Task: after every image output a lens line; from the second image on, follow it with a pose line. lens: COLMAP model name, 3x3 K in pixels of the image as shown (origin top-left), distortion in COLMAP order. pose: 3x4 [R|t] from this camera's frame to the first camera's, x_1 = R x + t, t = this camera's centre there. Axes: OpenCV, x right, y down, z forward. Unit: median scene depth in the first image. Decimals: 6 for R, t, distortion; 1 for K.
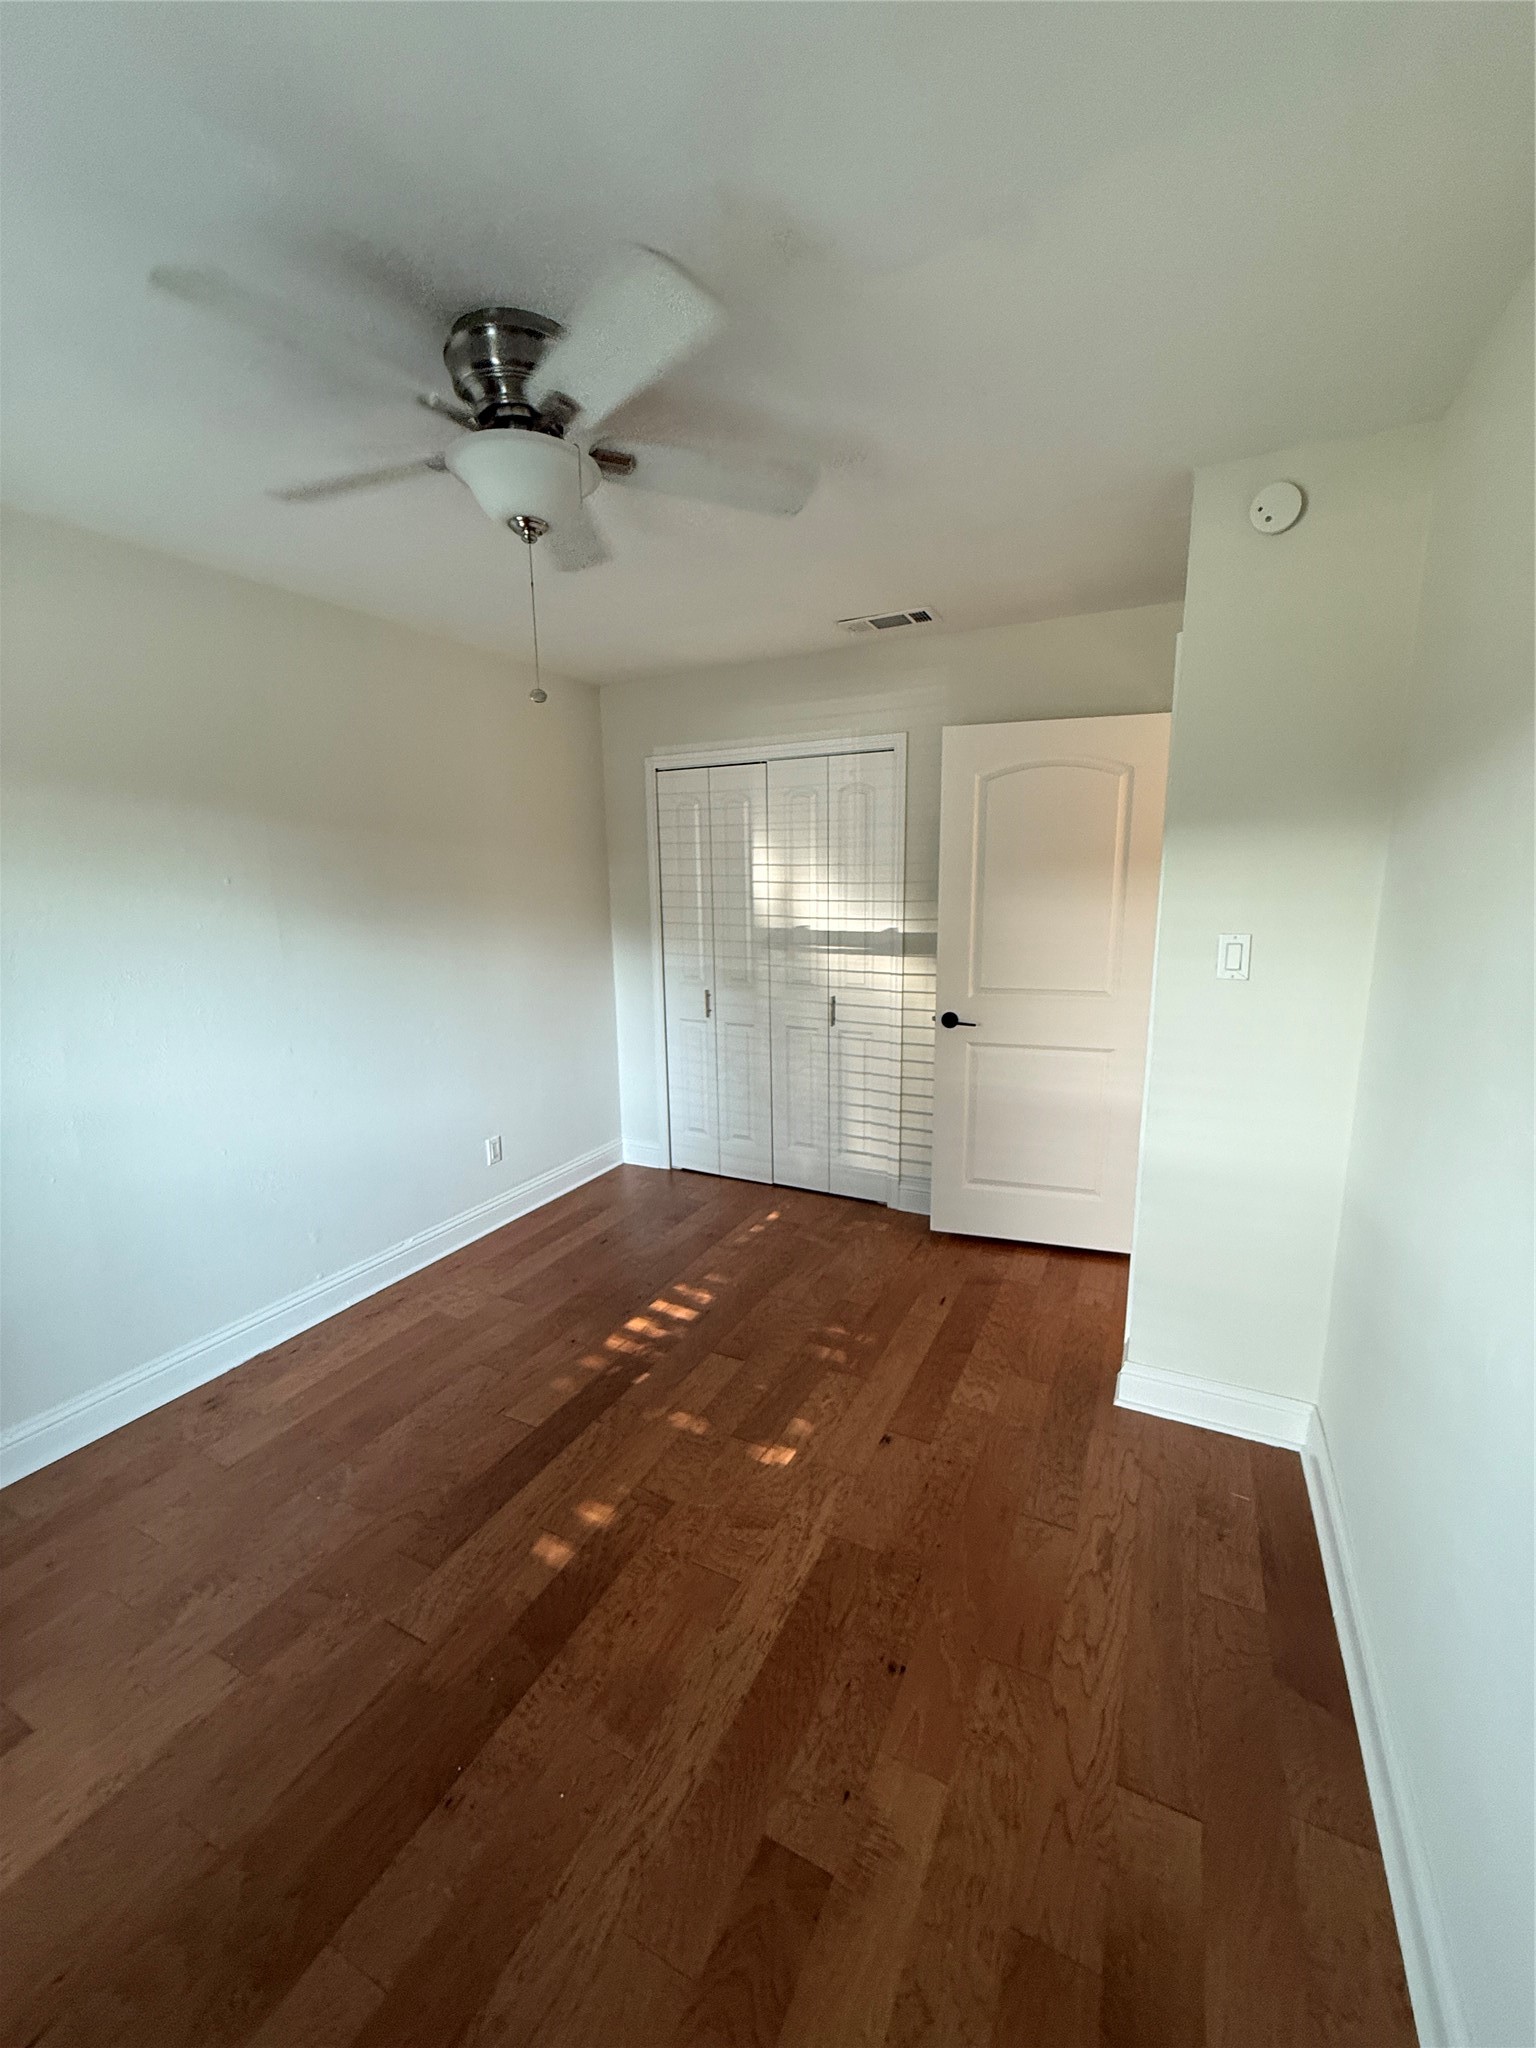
lens RADIAL K [[812.8, 0, 771.5], [0, 812.8, 1024.5], [0, 0, 1]] dist [-0.003183, 0.001029]
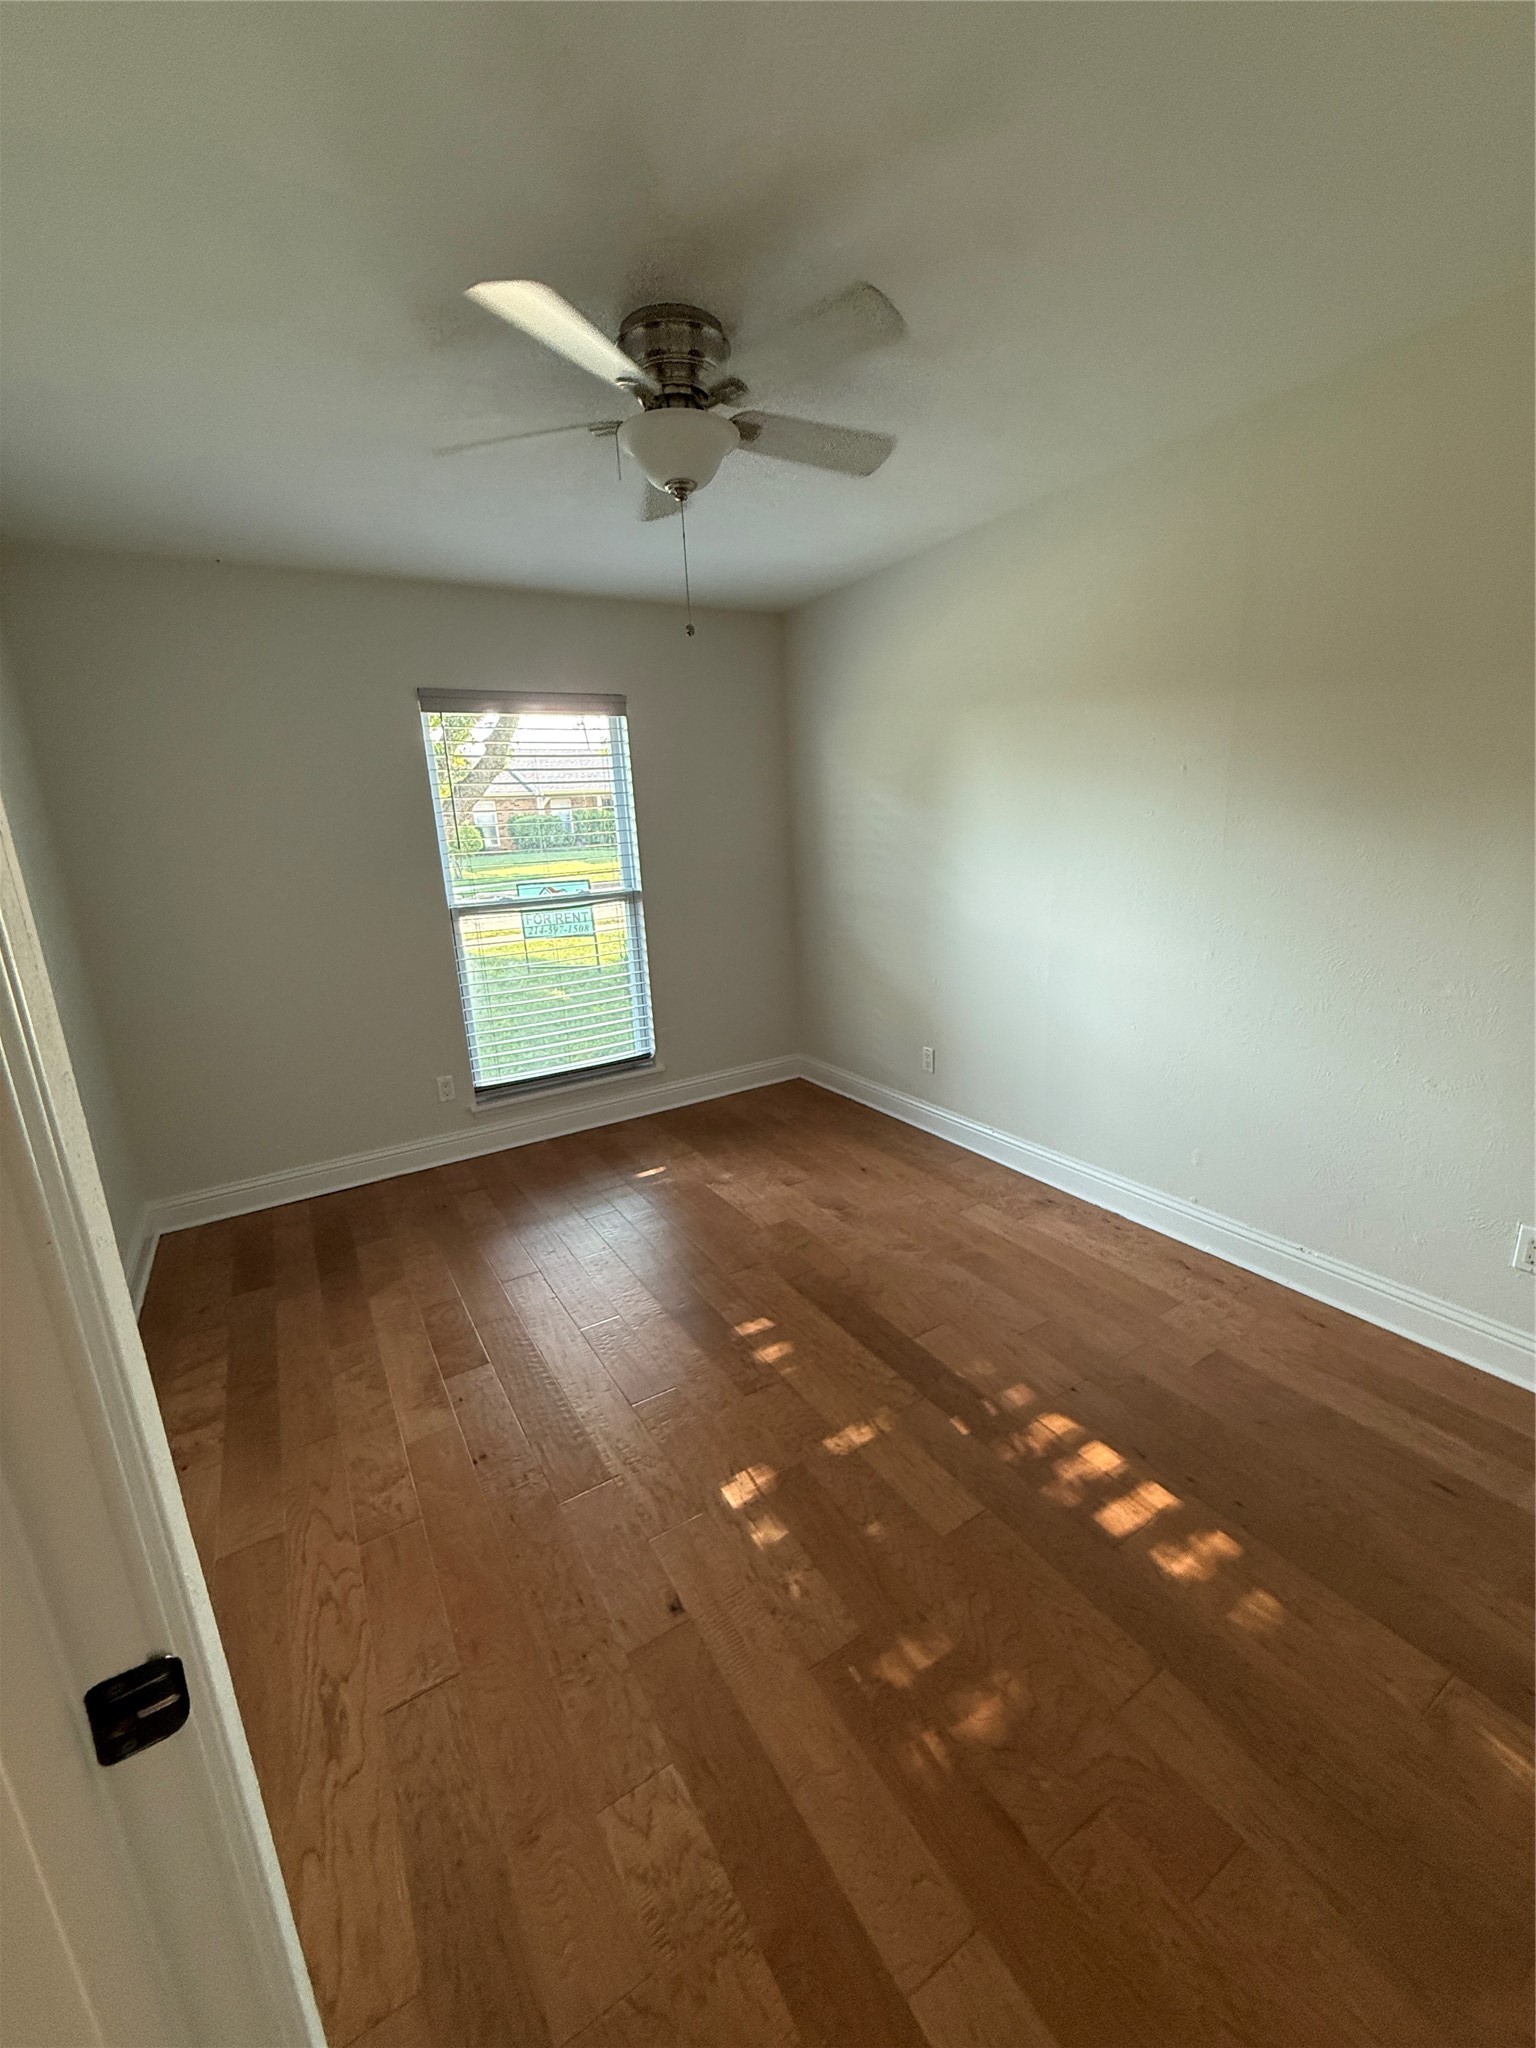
lens RADIAL K [[812.8, 0, 768.9], [0, 812.8, 1024.0], [0, 0, 1]] dist [-0.003183, 0.001029]
pose [[-0.524624, 0.243051, -0.815902, 0.494419], [-0.103864, 0.932948, 0.344703, -0.180125], [0.844975, 0.265582, -0.464202, 1.143943]]
